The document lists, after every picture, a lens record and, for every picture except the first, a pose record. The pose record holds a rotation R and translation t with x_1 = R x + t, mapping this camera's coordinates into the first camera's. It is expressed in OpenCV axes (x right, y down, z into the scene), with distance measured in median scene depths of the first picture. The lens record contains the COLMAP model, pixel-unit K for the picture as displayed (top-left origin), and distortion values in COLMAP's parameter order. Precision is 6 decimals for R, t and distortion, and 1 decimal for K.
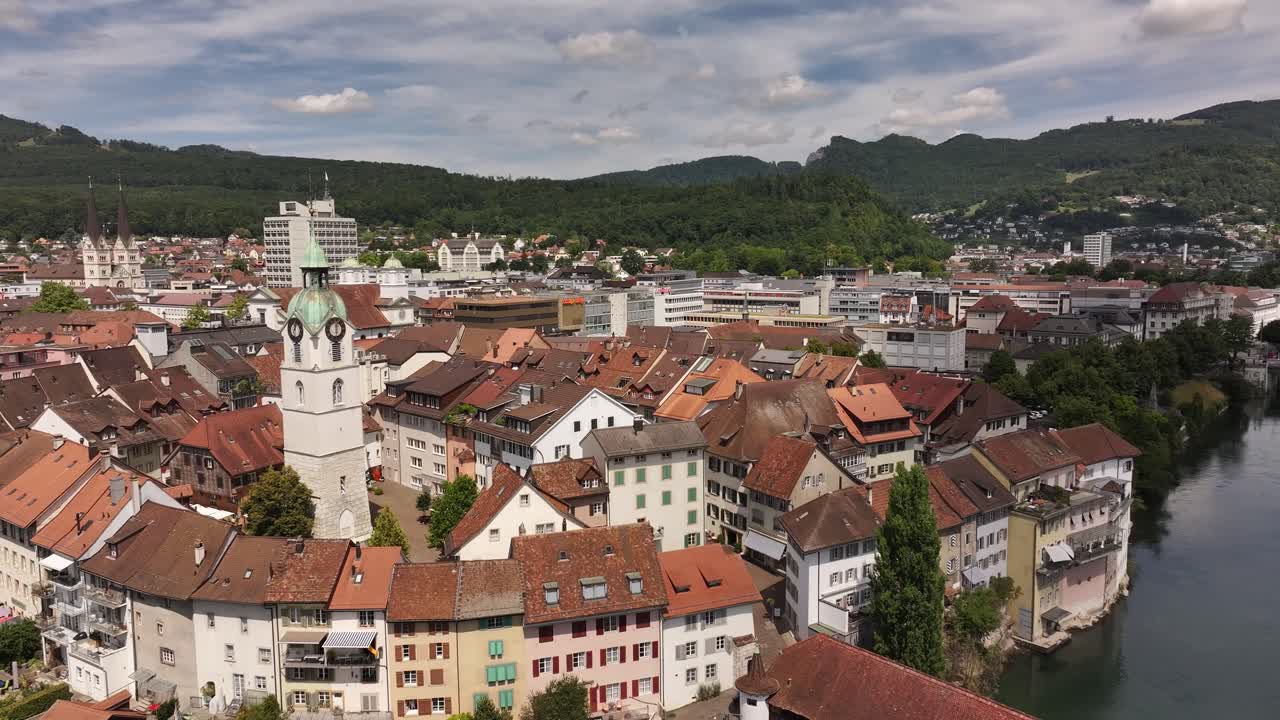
lens RADIAL K [[907.0, 0, 639.0], [0, 907.0, 355.4], [0, 0, 1]] dist [0.002534, 0.004258]
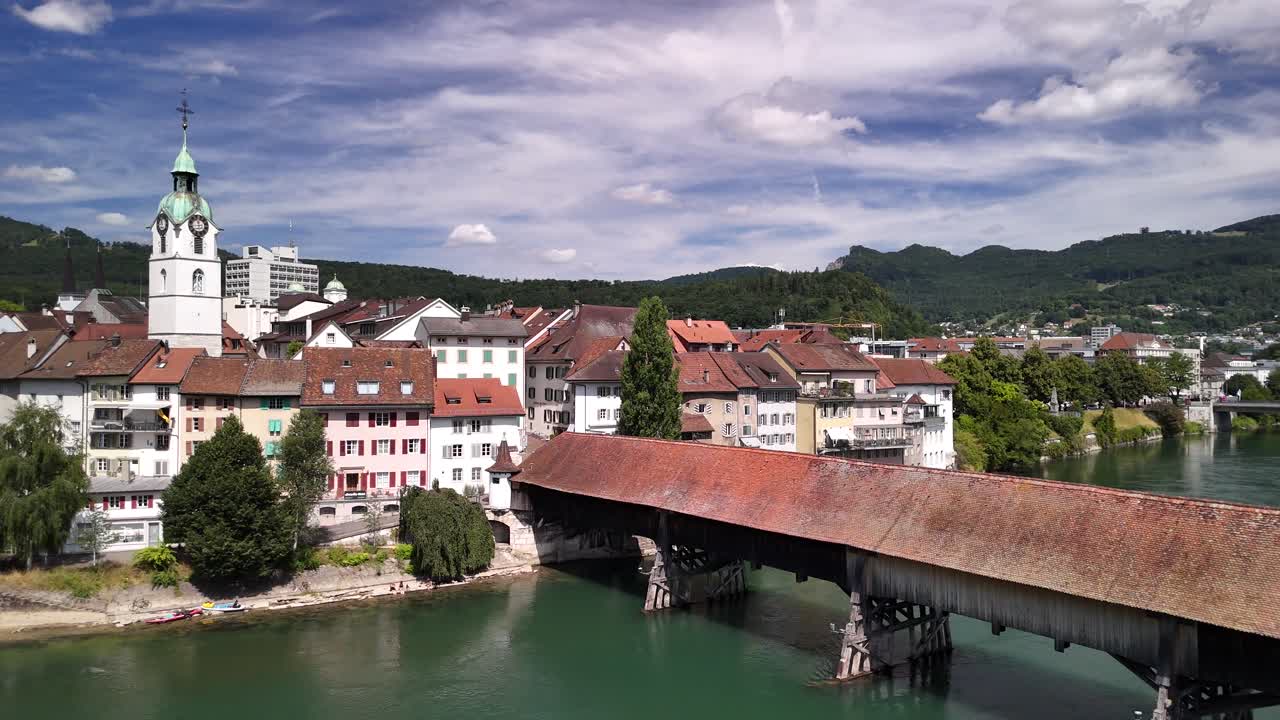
lens RADIAL K [[951.5, 0, 640.0], [0, 951.5, 360.0], [0, 0, 1]] dist [0.094602, -0.117526]
pose [[0.999660, 0.011768, -0.023278, 0.246507], [-0.014622, 0.991861, -0.126480, 0.279294], [0.021601, 0.126777, 0.991696, -0.169977]]
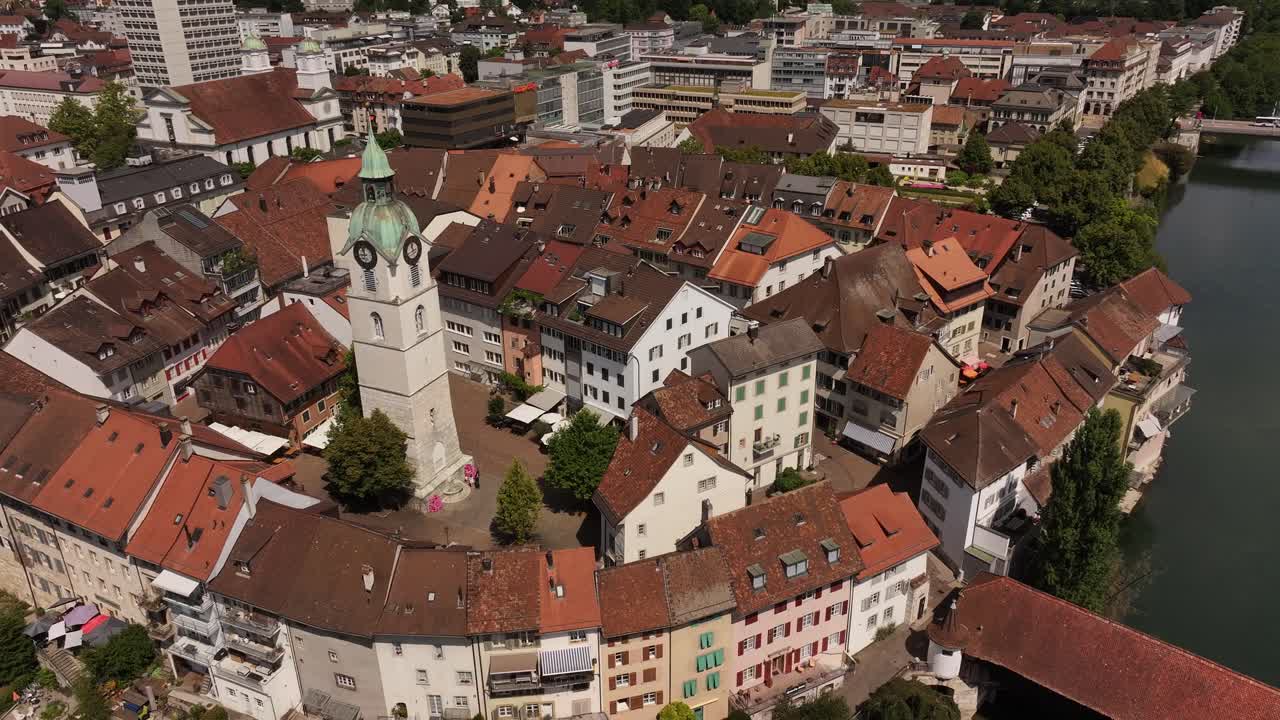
lens RADIAL K [[902.3, 0, 640.0], [0, 902.3, 360.0], [0, 0, 1]] dist [0.010434, -0.000899]
pose [[0.988056, -0.066605, 0.138955, -0.243916], [0.021066, 0.951678, 0.306374, -0.179581], [-0.152647, -0.299788, 0.941715, 0.147336]]
